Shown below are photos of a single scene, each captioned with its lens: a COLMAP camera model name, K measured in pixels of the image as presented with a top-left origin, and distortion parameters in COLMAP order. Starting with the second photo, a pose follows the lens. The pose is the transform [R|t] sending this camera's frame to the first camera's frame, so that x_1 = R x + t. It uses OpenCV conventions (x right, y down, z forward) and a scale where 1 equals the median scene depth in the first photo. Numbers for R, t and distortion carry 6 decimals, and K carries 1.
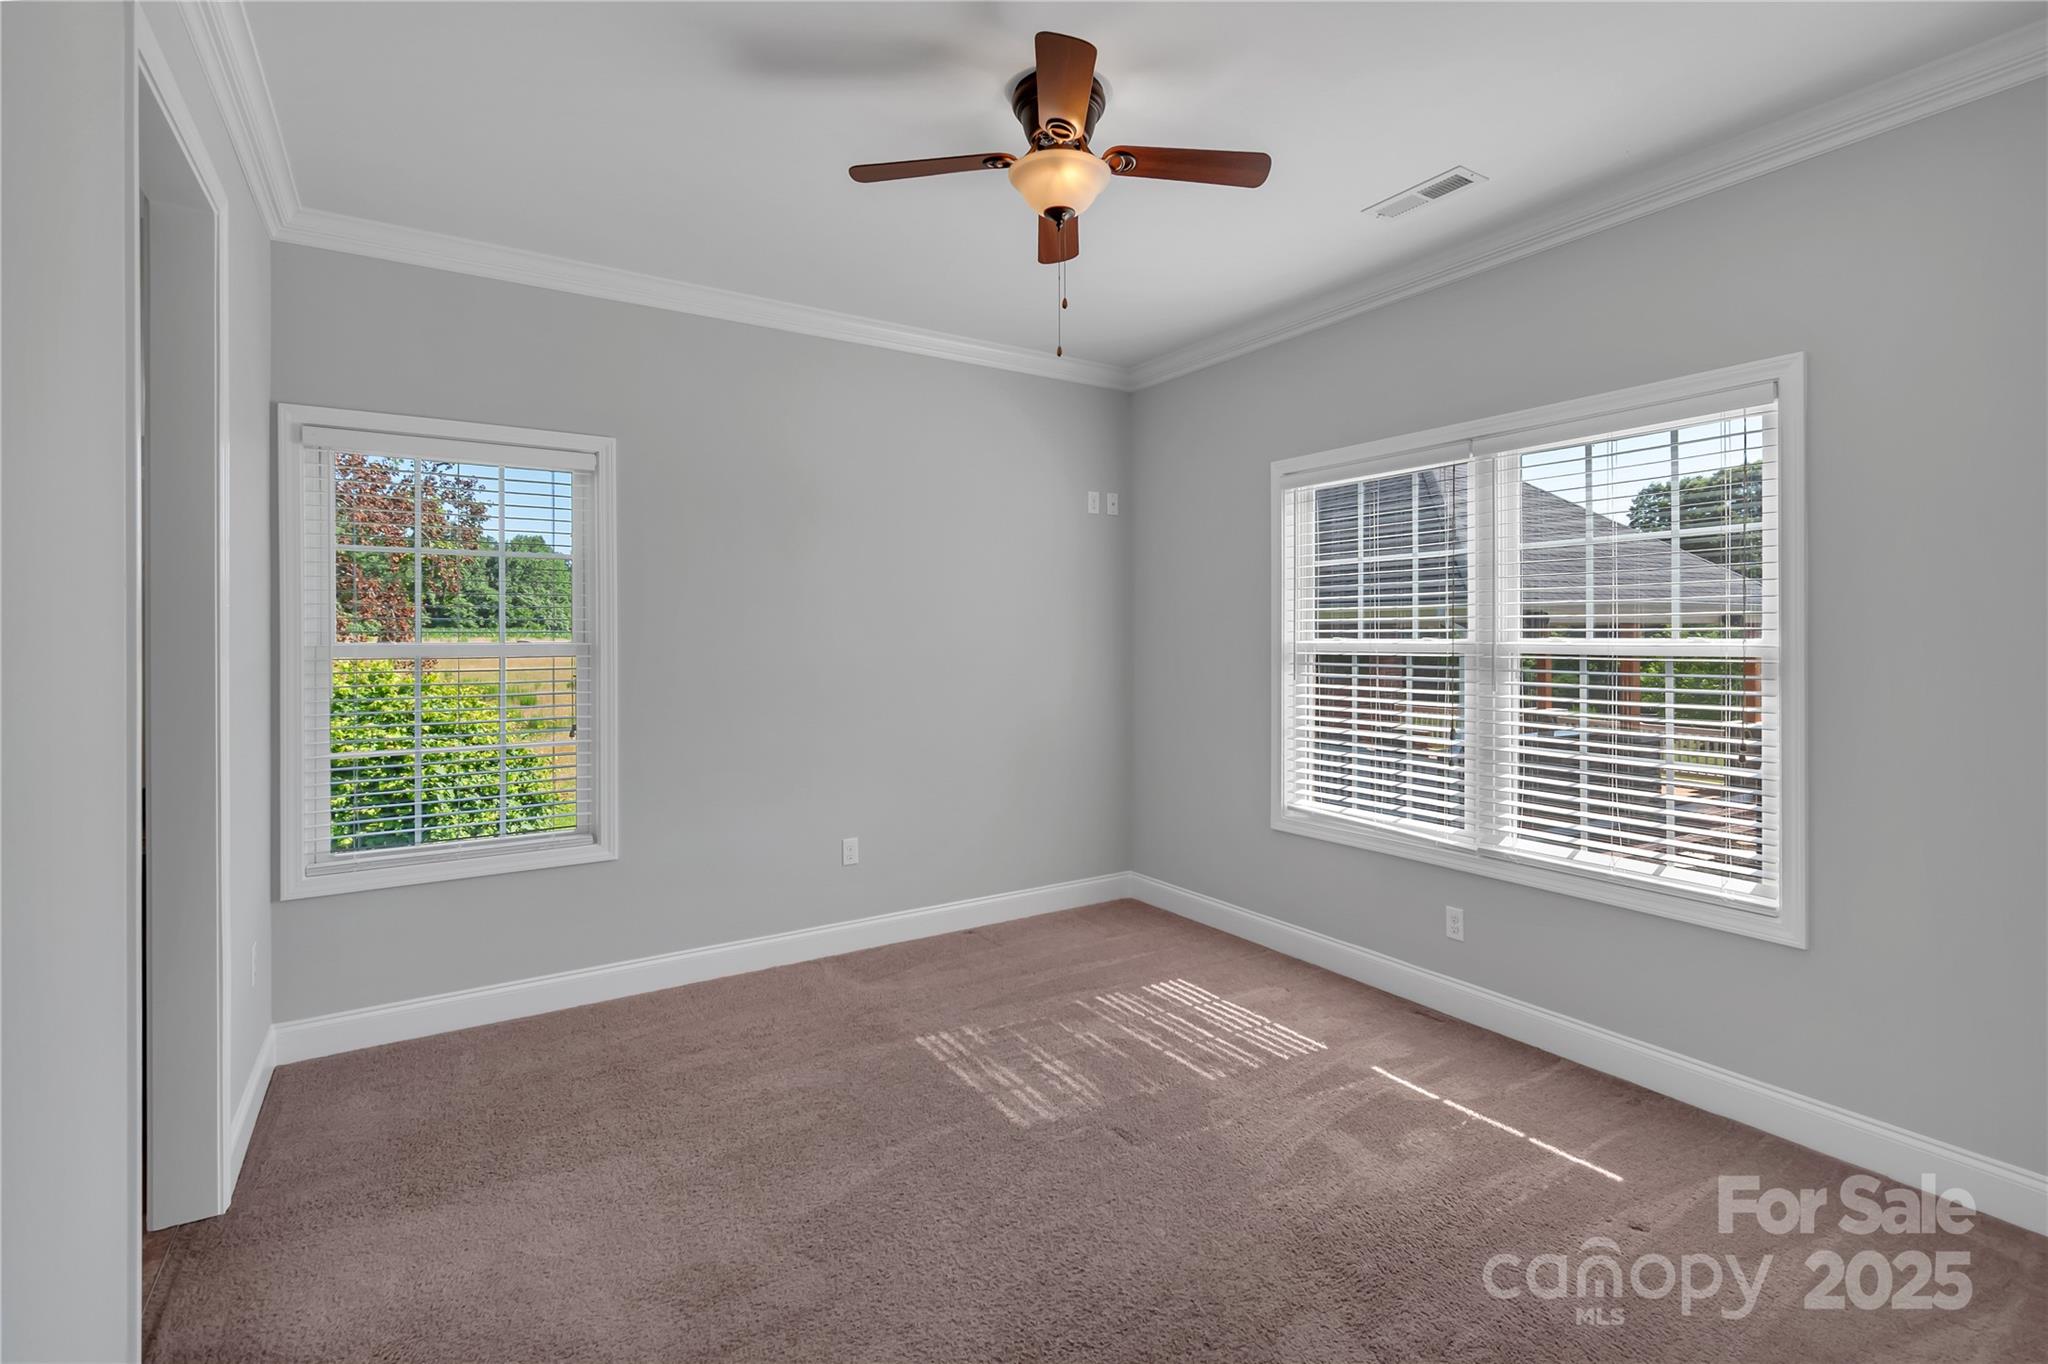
lens RADIAL K [[935.0, 0, 1069.4], [0, 935.0, 633.7], [0, 0, 1]] dist [0.001652, -0.001126]
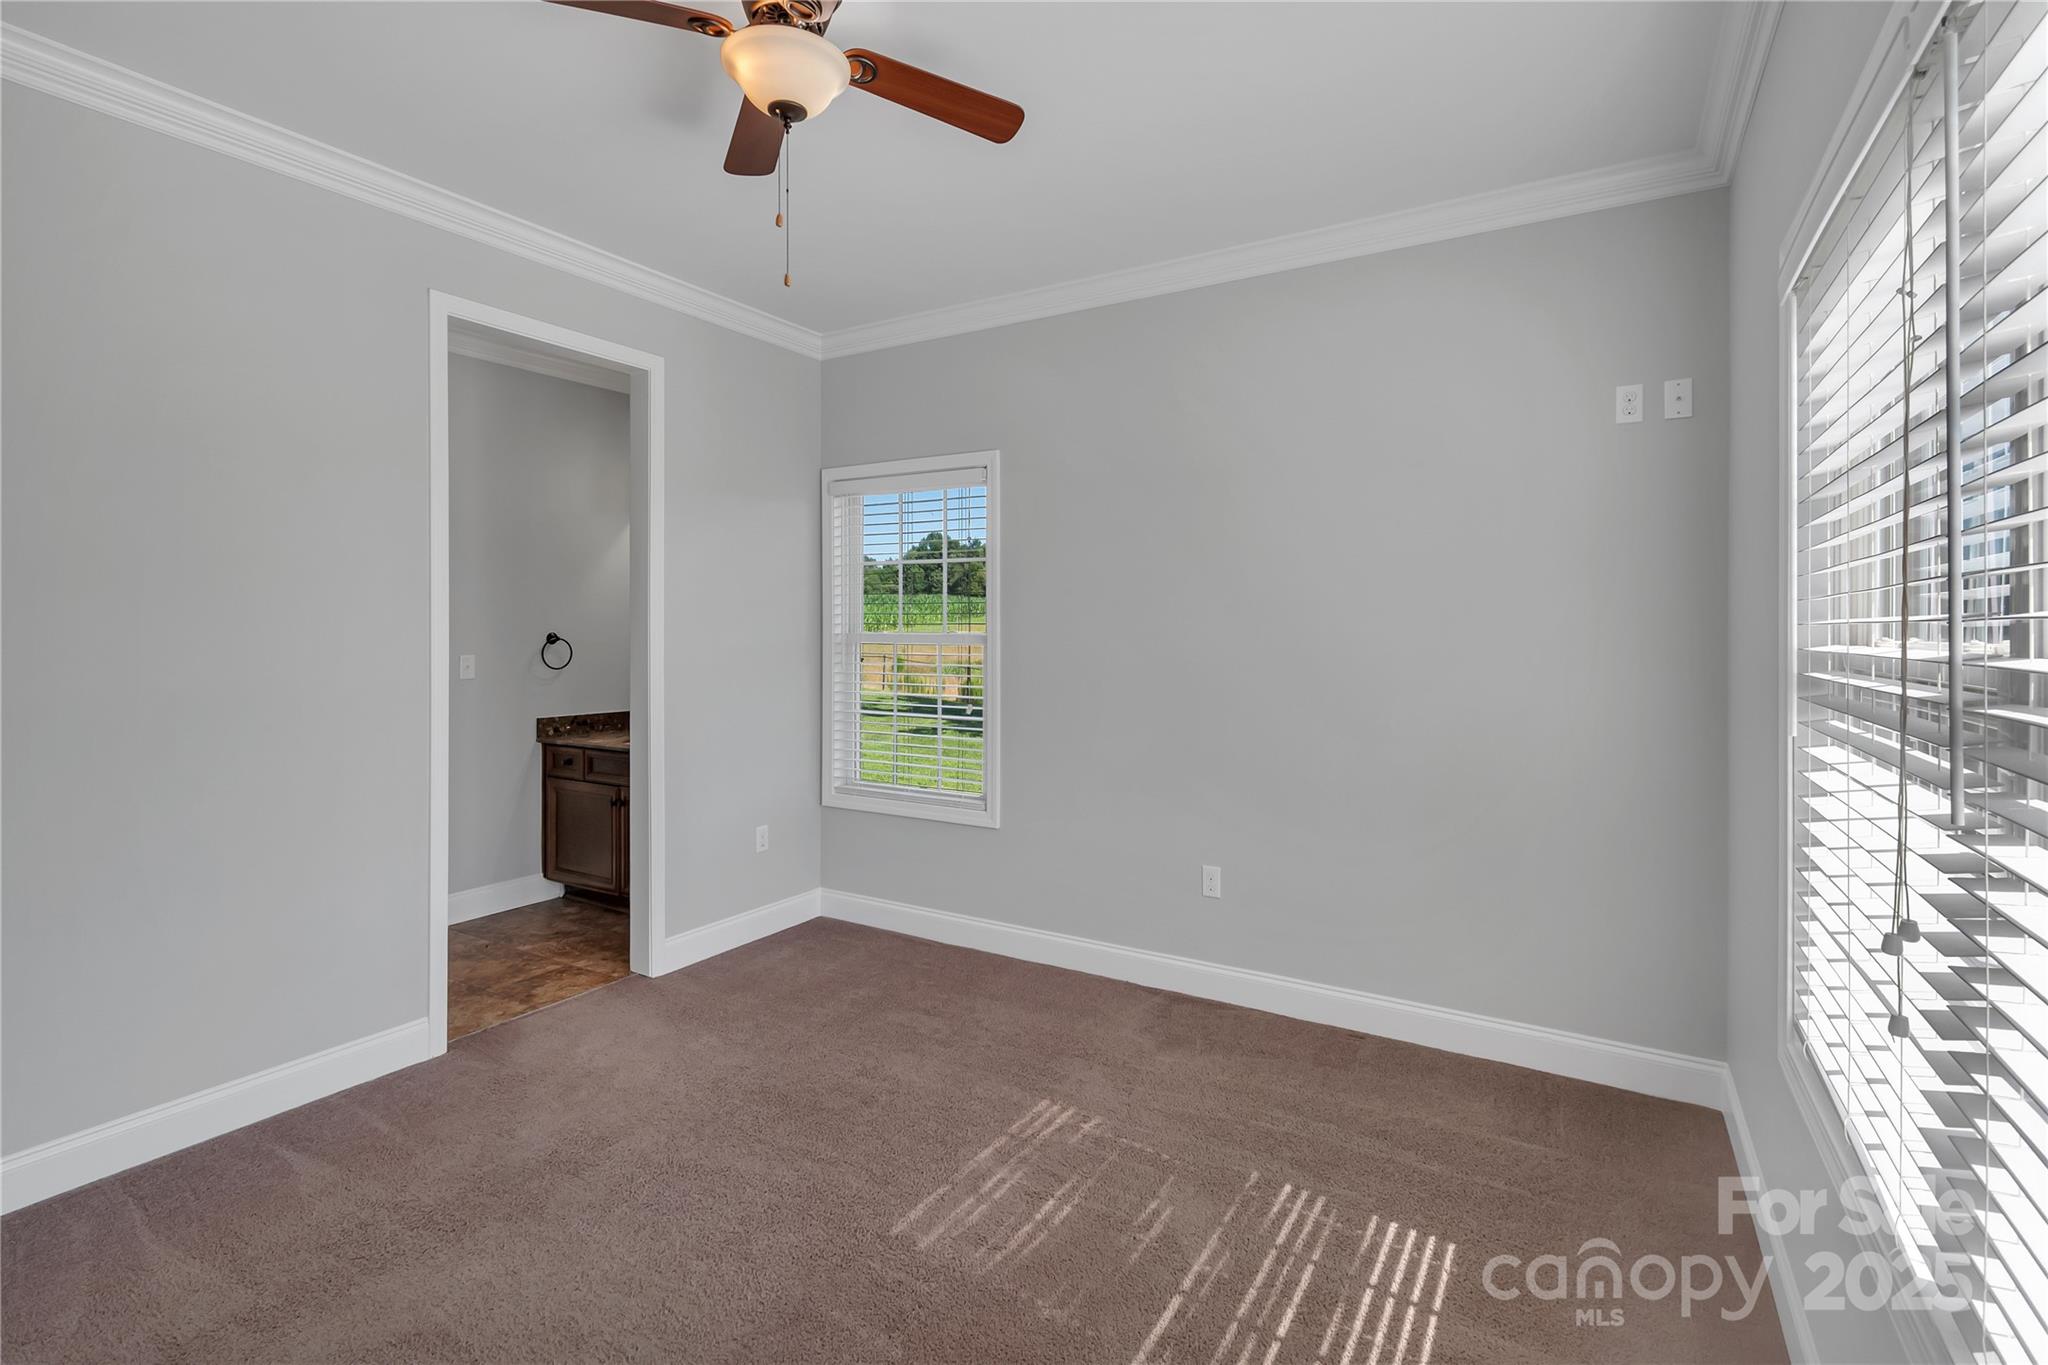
lens RADIAL K [[935.0, 0, 976.9], [0, 935.0, 622.4], [0, 0, 1]] dist [0.001652, -0.001126]
pose [[0.419170, 0.000835, -0.907907, 0.575492], [-0.000893, 0.999999, 0.000508, -0.005194], [0.907907, 0.000598, 0.419171, 0.572092]]
